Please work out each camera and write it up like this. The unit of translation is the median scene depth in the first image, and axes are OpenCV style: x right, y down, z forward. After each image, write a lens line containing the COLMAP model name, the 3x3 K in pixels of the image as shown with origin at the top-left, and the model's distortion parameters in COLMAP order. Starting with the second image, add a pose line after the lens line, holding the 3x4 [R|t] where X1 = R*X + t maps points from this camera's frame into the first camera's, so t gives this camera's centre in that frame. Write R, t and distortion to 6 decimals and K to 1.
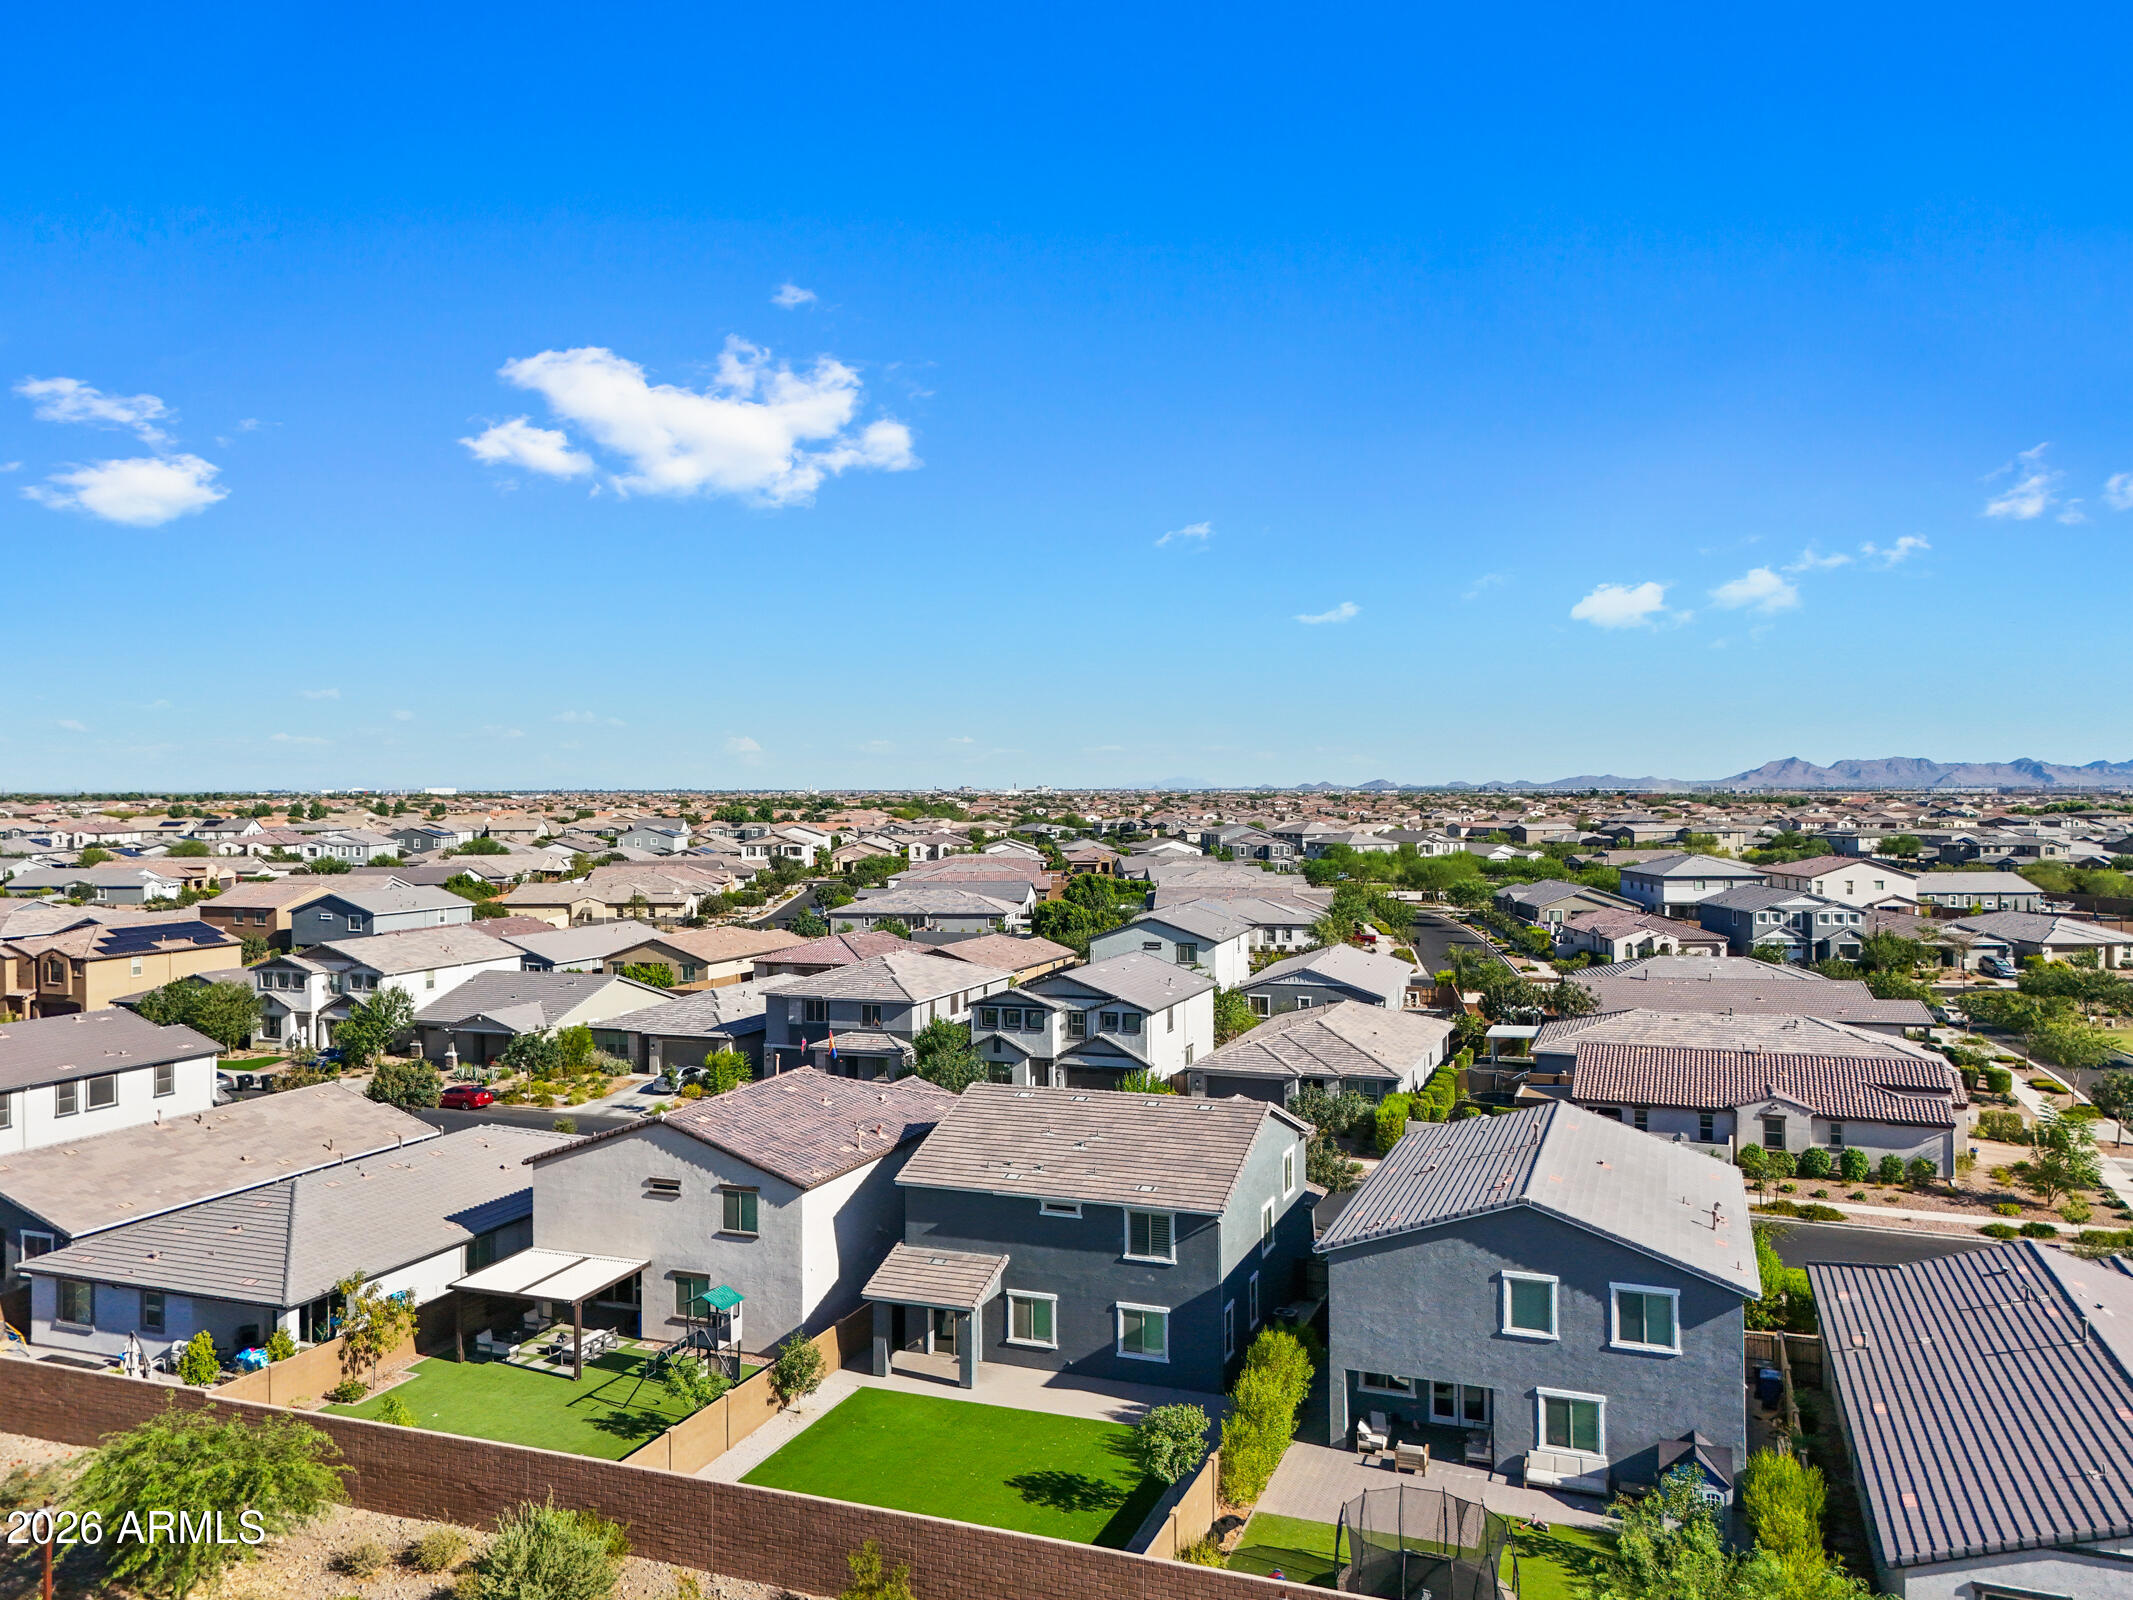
lens RADIAL K [[1585.2, 0, 1066.5], [0, 1585.2, 800.0], [0, 0, 1]] dist [0.085450, -0.088726]
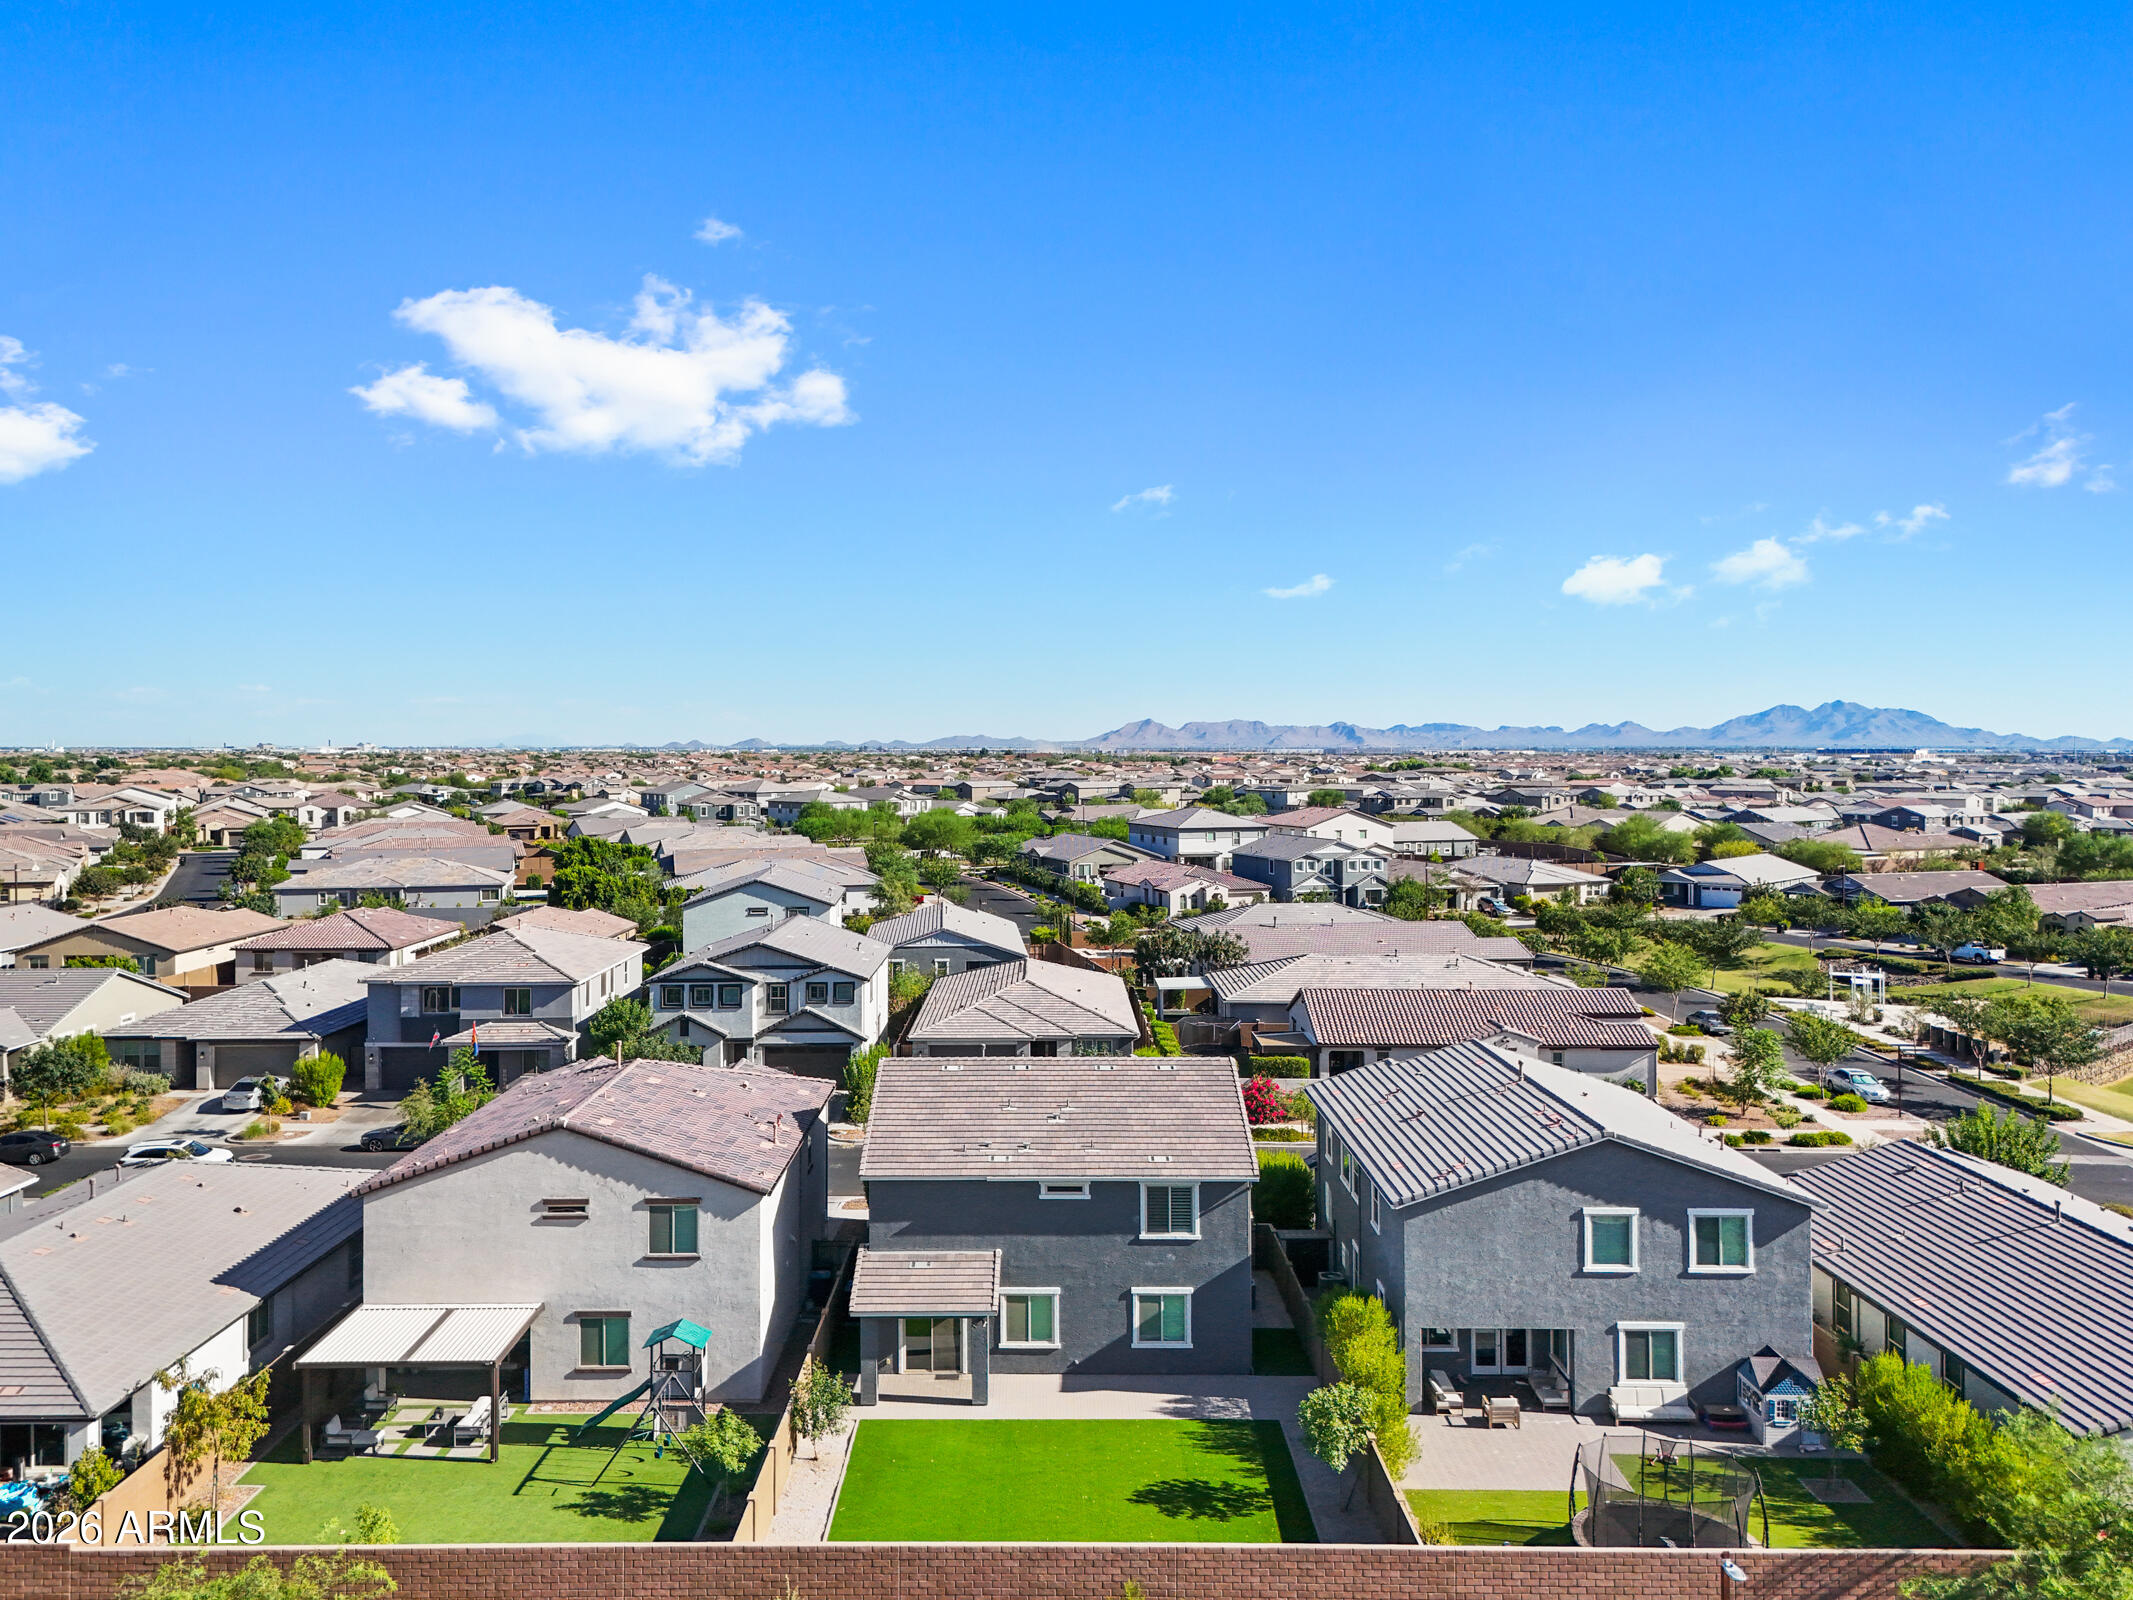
lens RADIAL K [[1703.0, 0, 1036.2], [0, 1703.0, 751.9], [0, 0, 1]] dist [0.071472, -0.058230]
pose [[0.935710, 0.002193, 0.352764, -0.336769], [-0.000576, 0.999989, -0.004690, 0.016086], [-0.352770, 0.004185, 0.935701, 0.107485]]
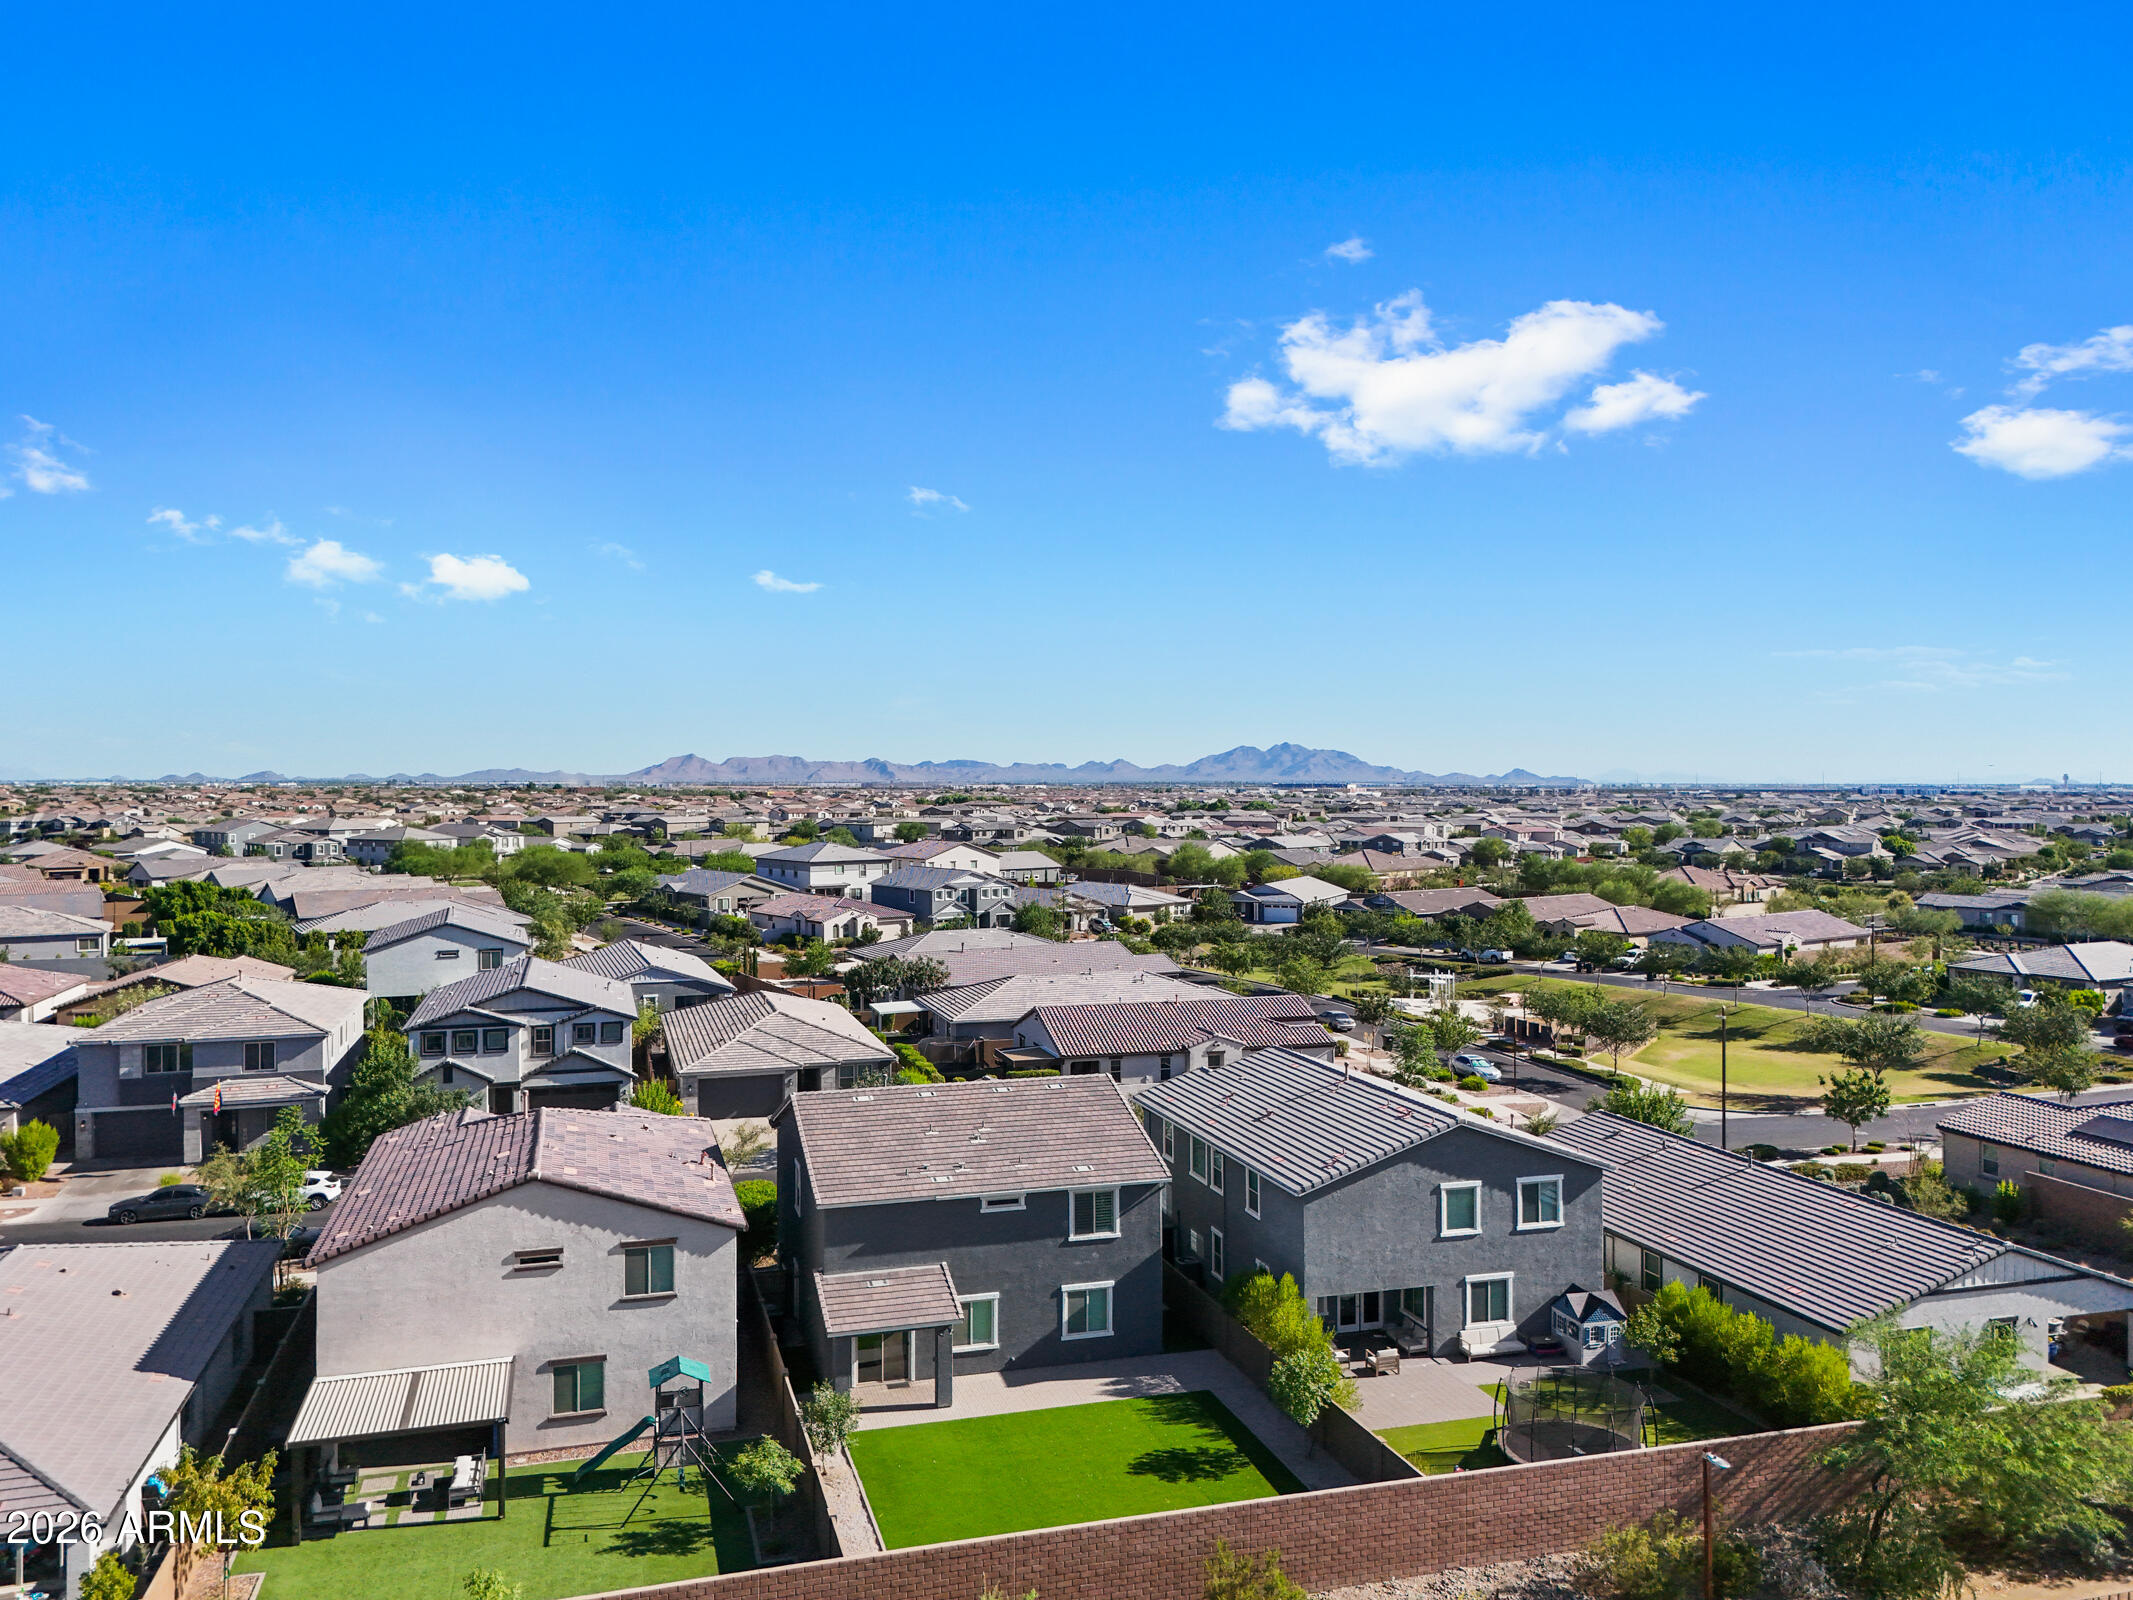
lens RADIAL K [[1588.7, 0, 1065.2], [0, 1588.7, 784.1], [0, 0, 1]] dist [0.070465, -0.057898]
pose [[0.790957, 0.003414, 0.611862, -0.541188], [0.000236, 0.999983, -0.005884, 0.006299], [-0.611872, 0.004798, 0.790942, 0.194729]]
